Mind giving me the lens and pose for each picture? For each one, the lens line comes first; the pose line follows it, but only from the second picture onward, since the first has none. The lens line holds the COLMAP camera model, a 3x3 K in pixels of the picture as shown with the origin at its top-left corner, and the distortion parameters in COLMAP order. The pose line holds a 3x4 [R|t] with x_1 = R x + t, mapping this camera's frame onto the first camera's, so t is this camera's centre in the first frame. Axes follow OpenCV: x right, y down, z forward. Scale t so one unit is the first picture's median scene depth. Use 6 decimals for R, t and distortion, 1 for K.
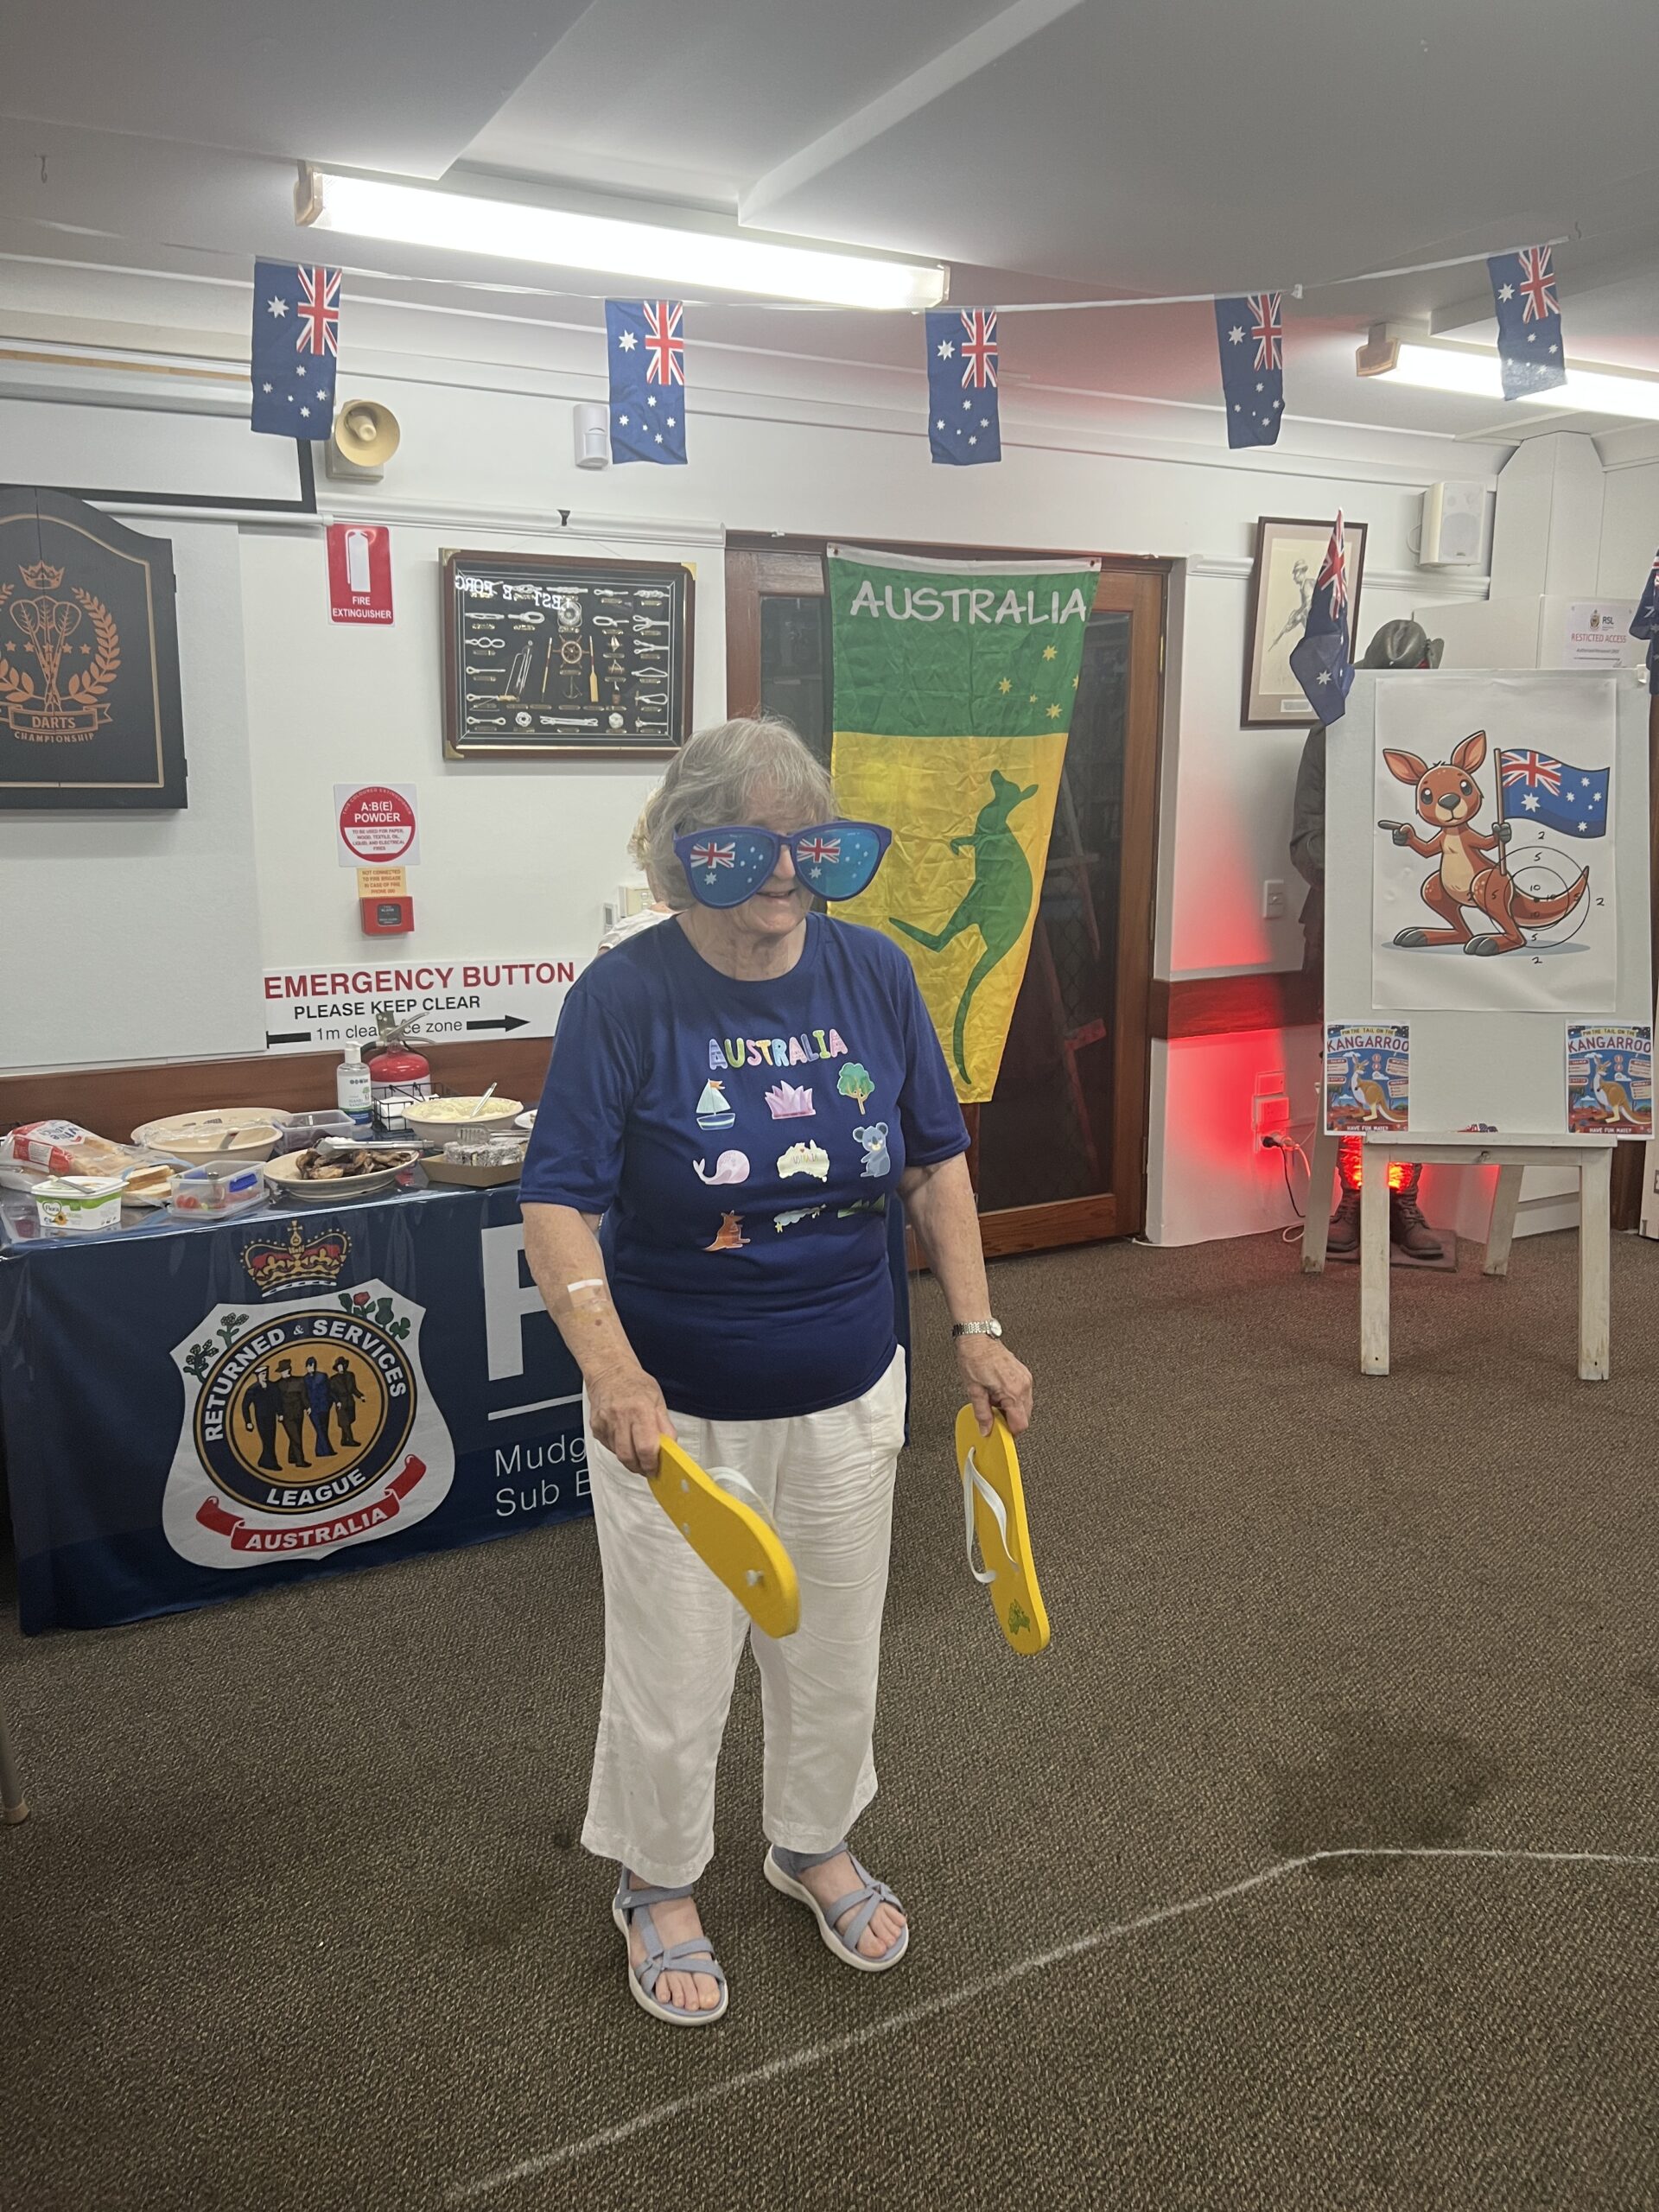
lens RADIAL K [[1658.0, 0, 824.1], [0, 1658.0, 1087.4], [0, 0, 1]] dist [0.038223, -0.043010]
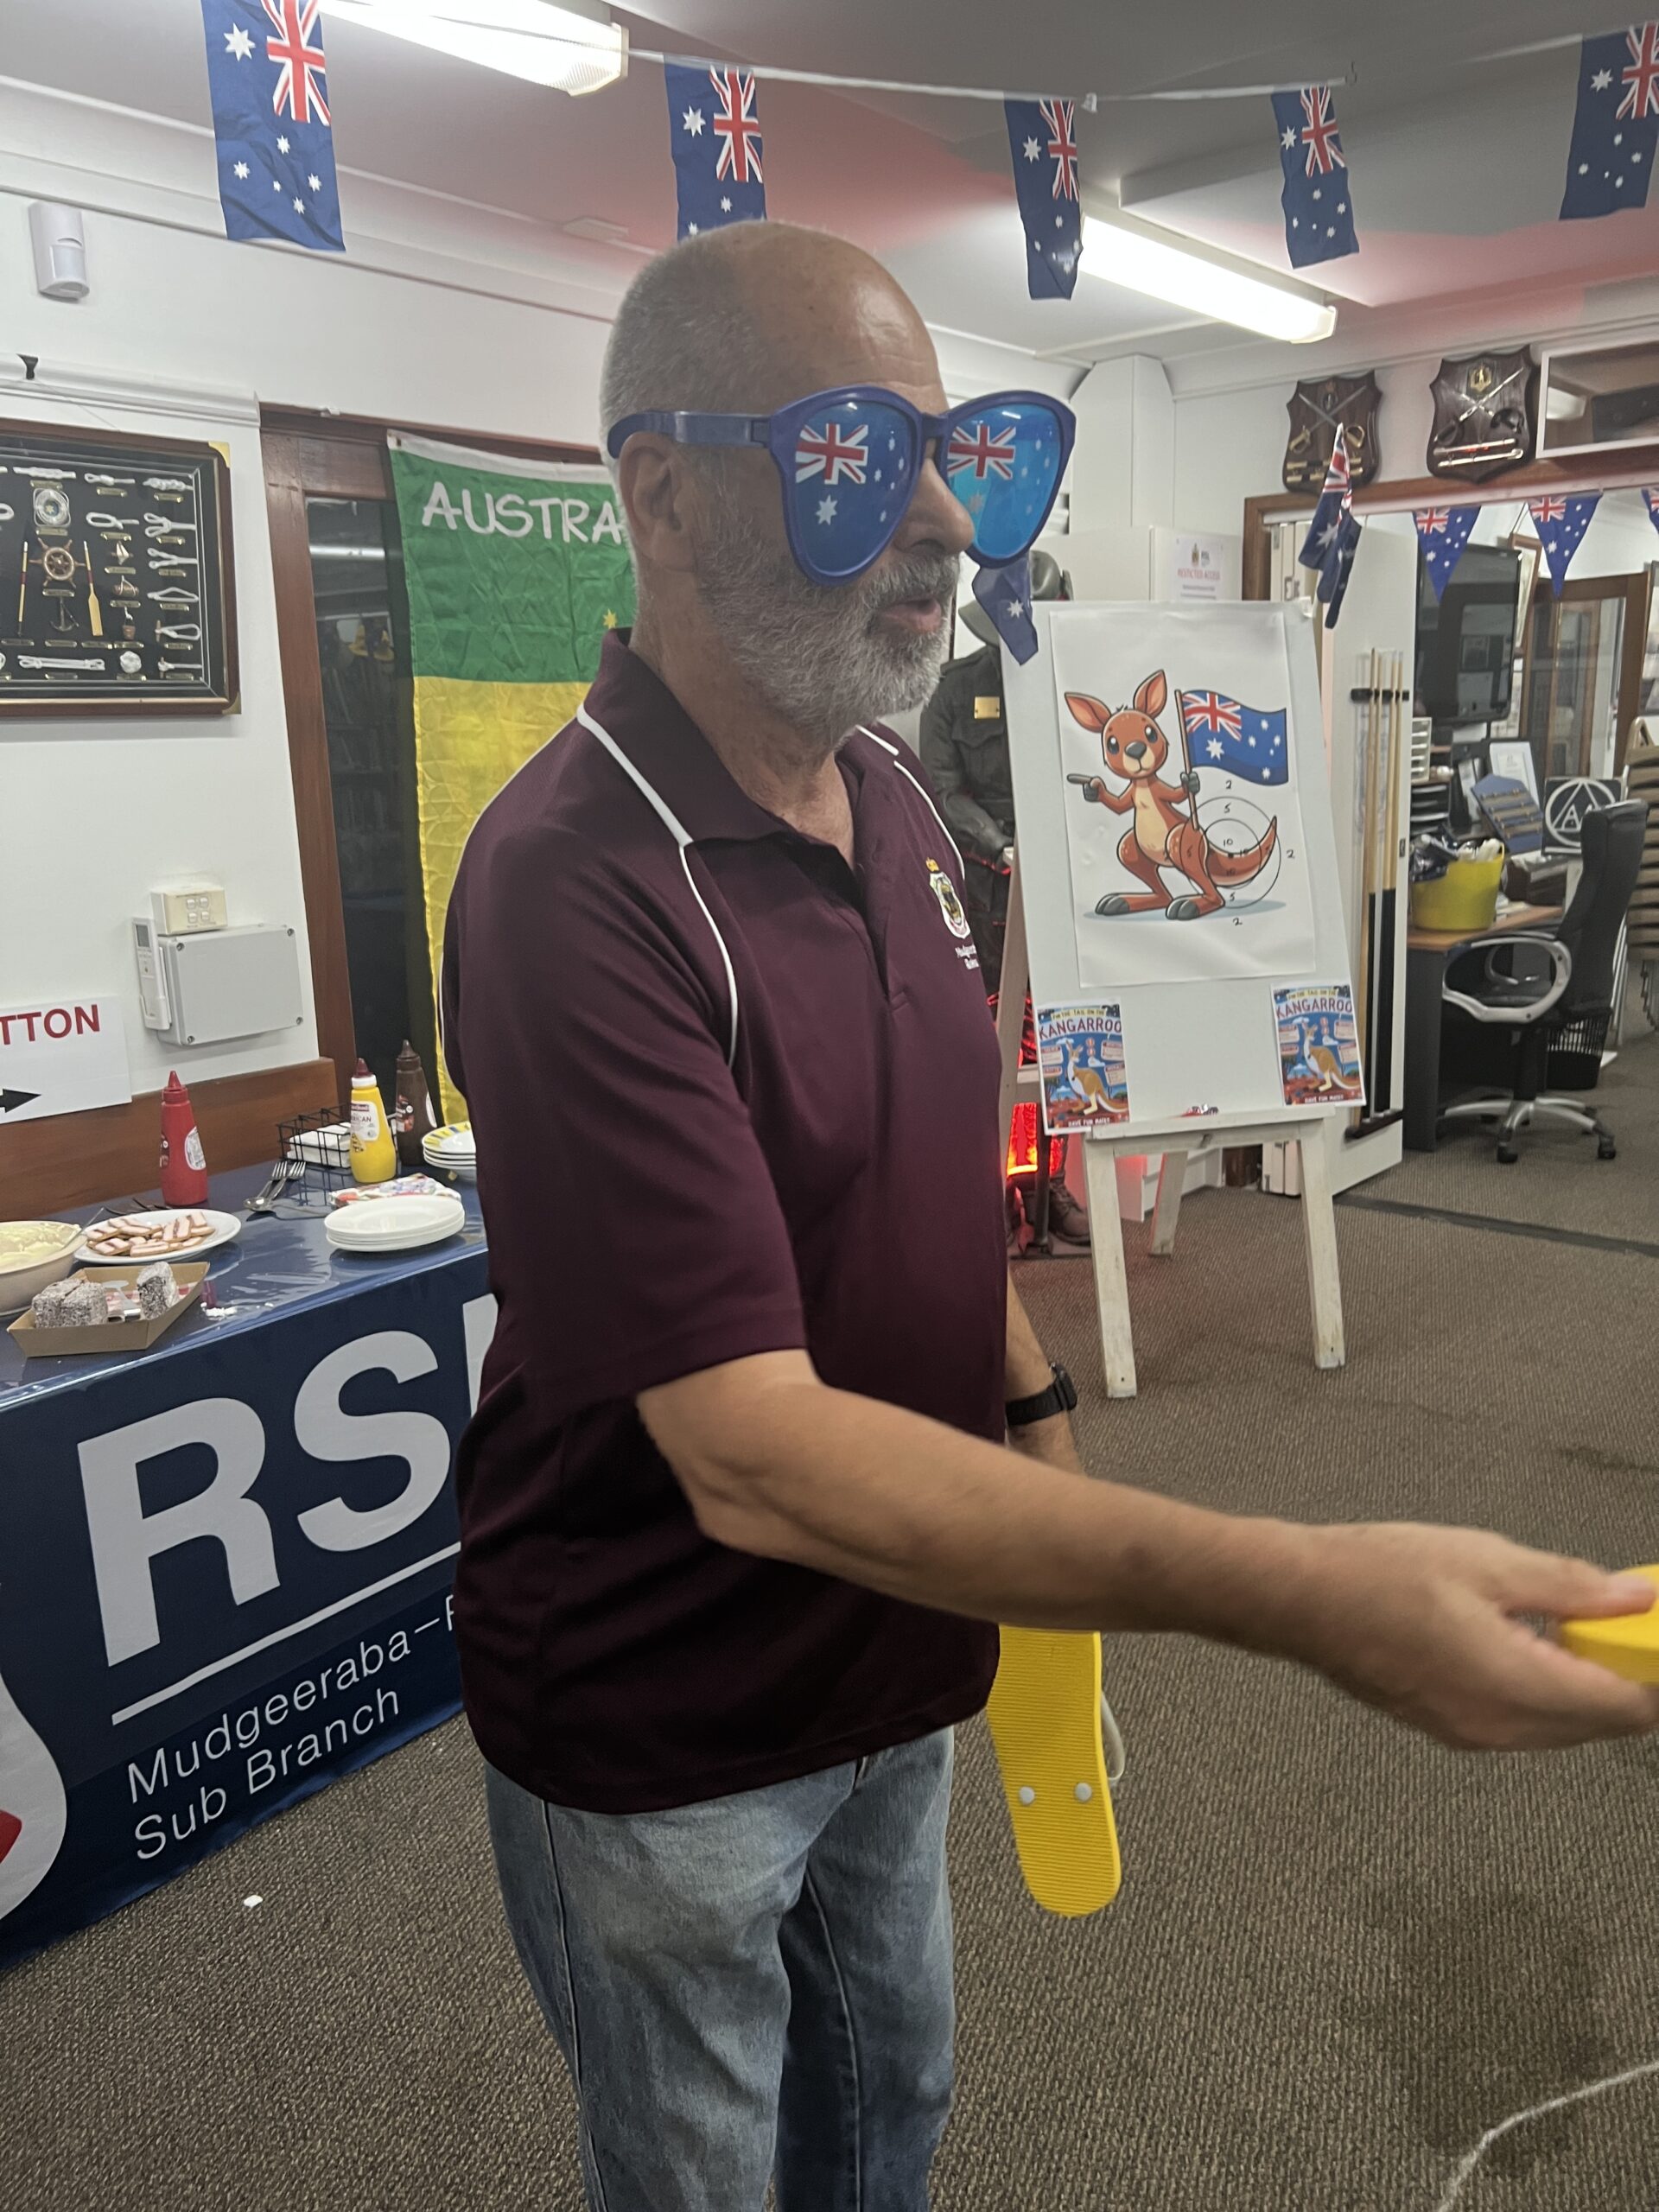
lens RADIAL K [[1673.9, 0, 822.1], [0, 1673.9, 1088.7], [0, 0, 1]] dist [0.041322, -0.057003]
pose [[0.933747, -0.094630, 0.345197, -0.115102], [0.087585, 0.995507, 0.035989, -0.038854], [-0.347052, -0.003371, 0.937840, 0.219346]]
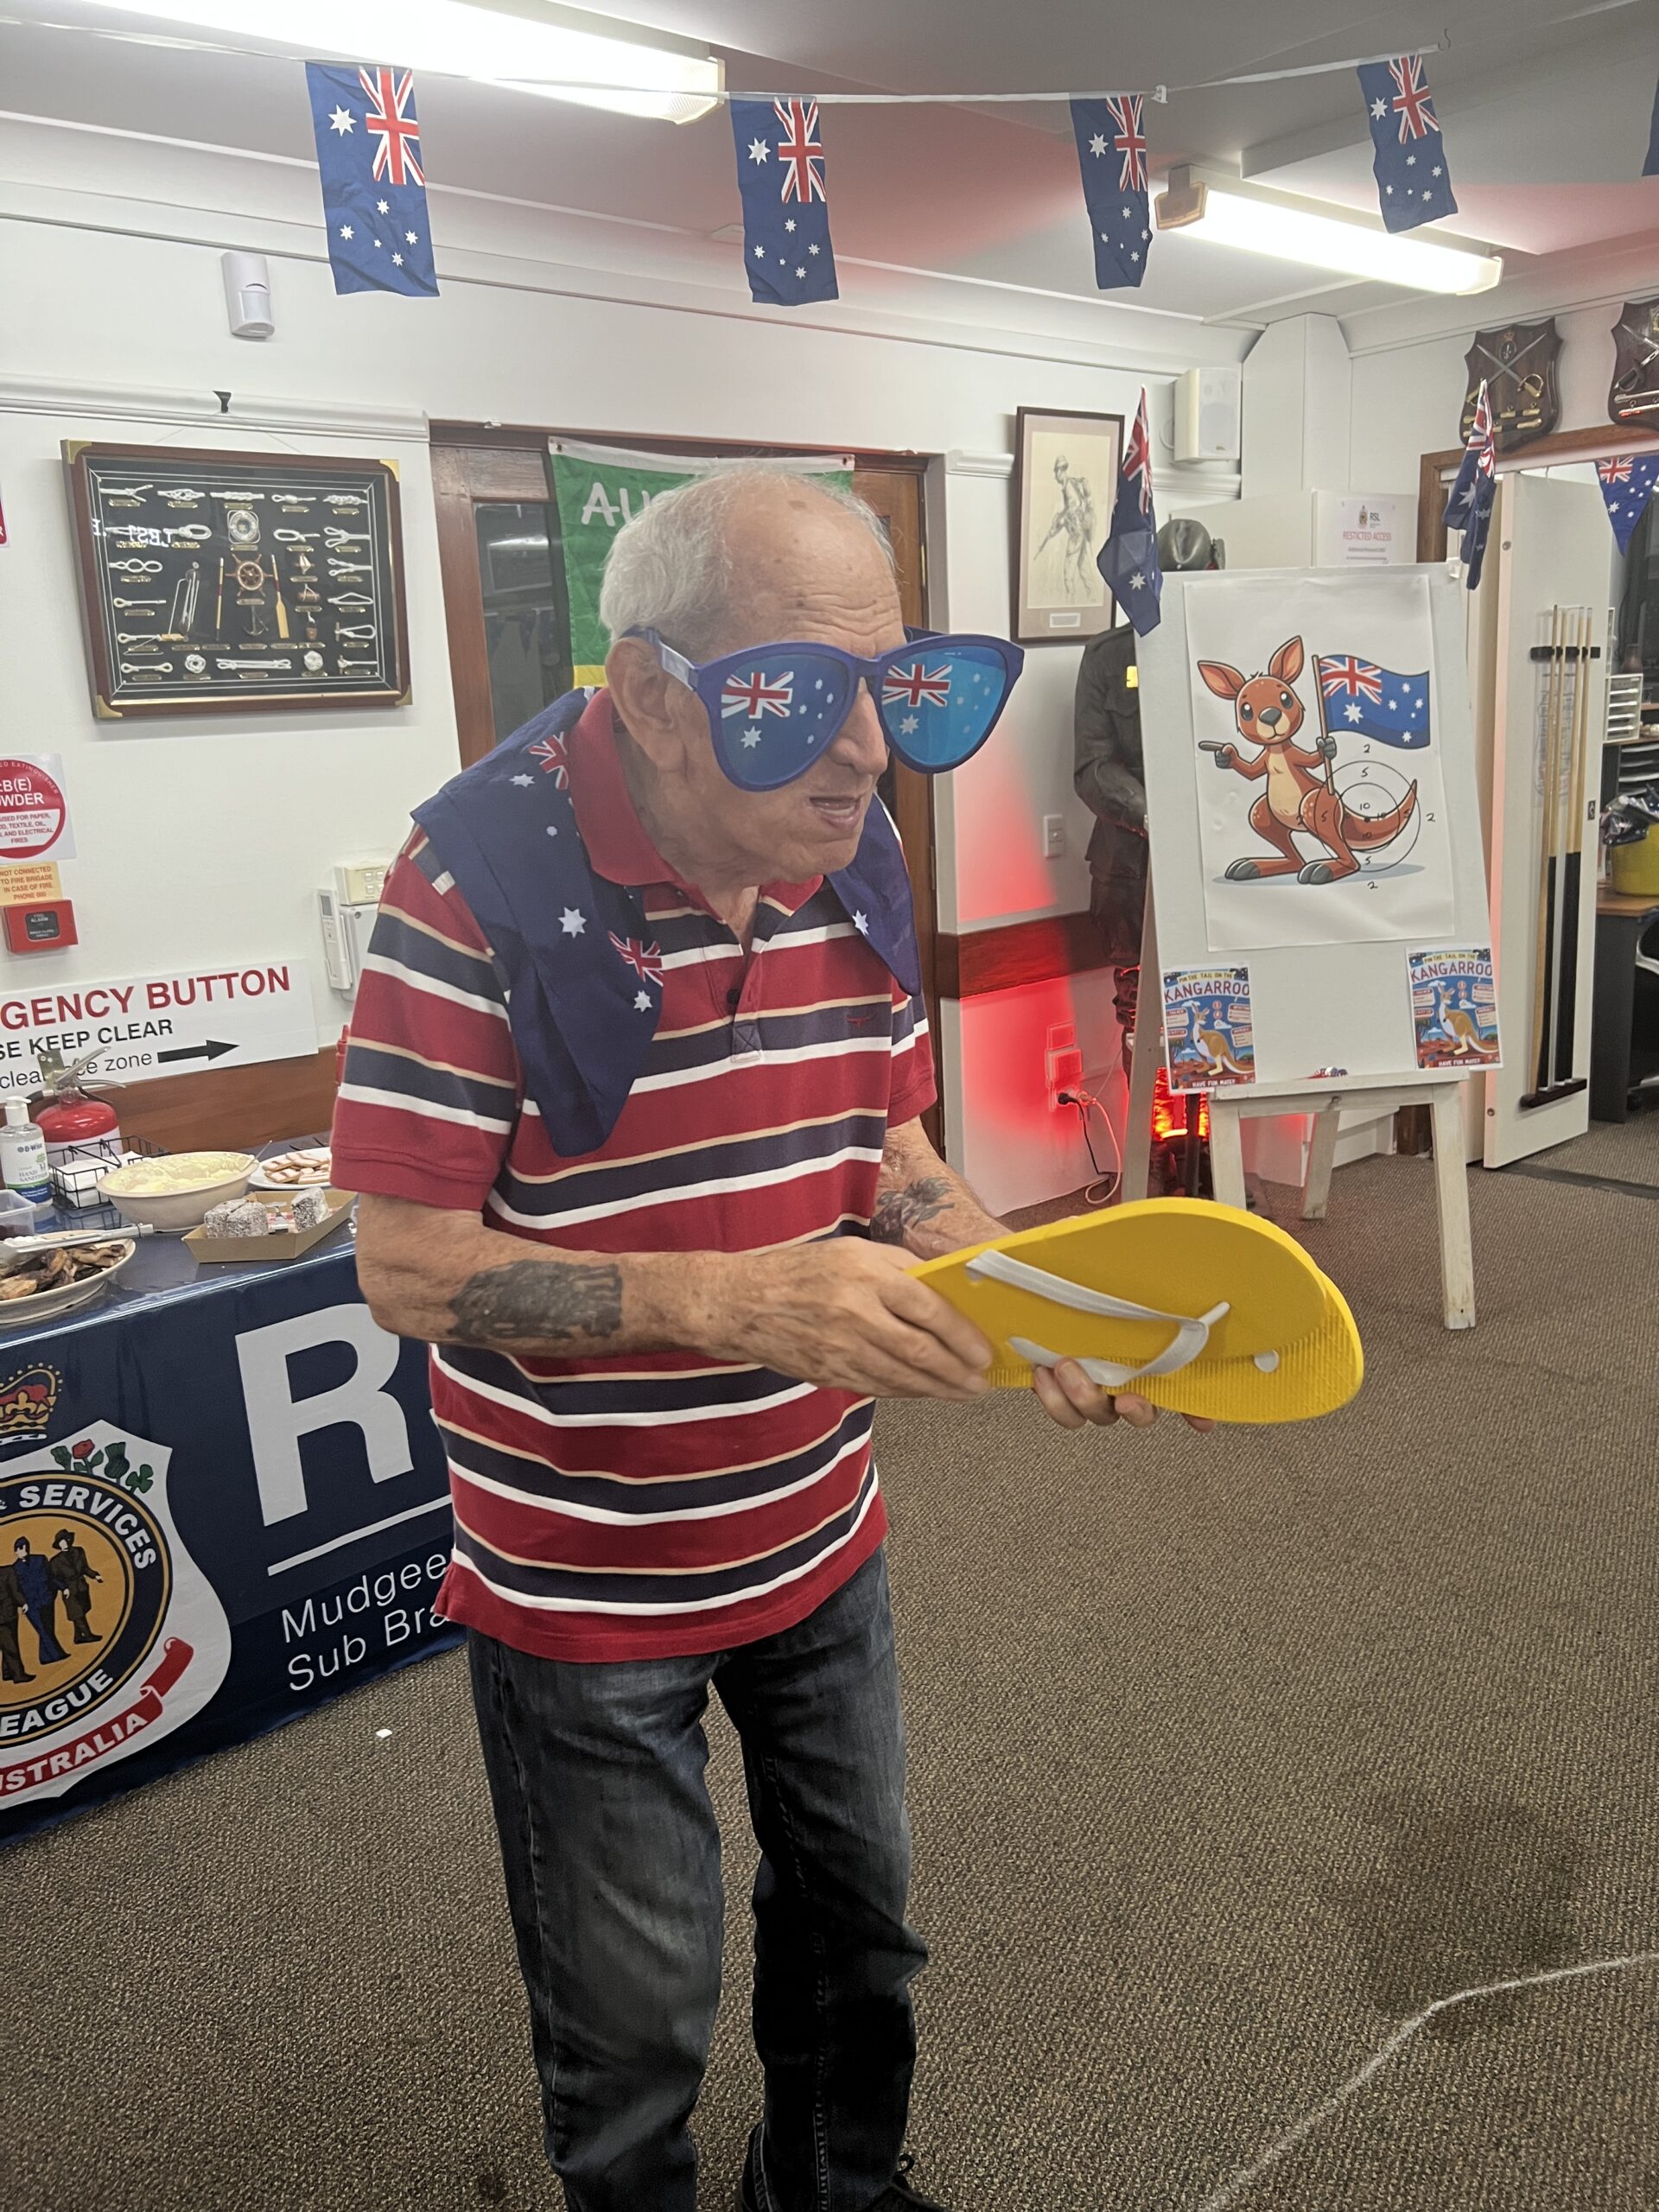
lens RADIAL K [[1674.5, 0, 818.1], [0, 1674.5, 1120.2], [0, 0, 1]] dist [0.020352, -0.021147]
pose [[0.976135, -0.094055, 0.195741, -0.067358], [0.084540, 0.994821, 0.056430, -0.025984], [-0.200034, -0.038535, 0.979031, 0.151006]]
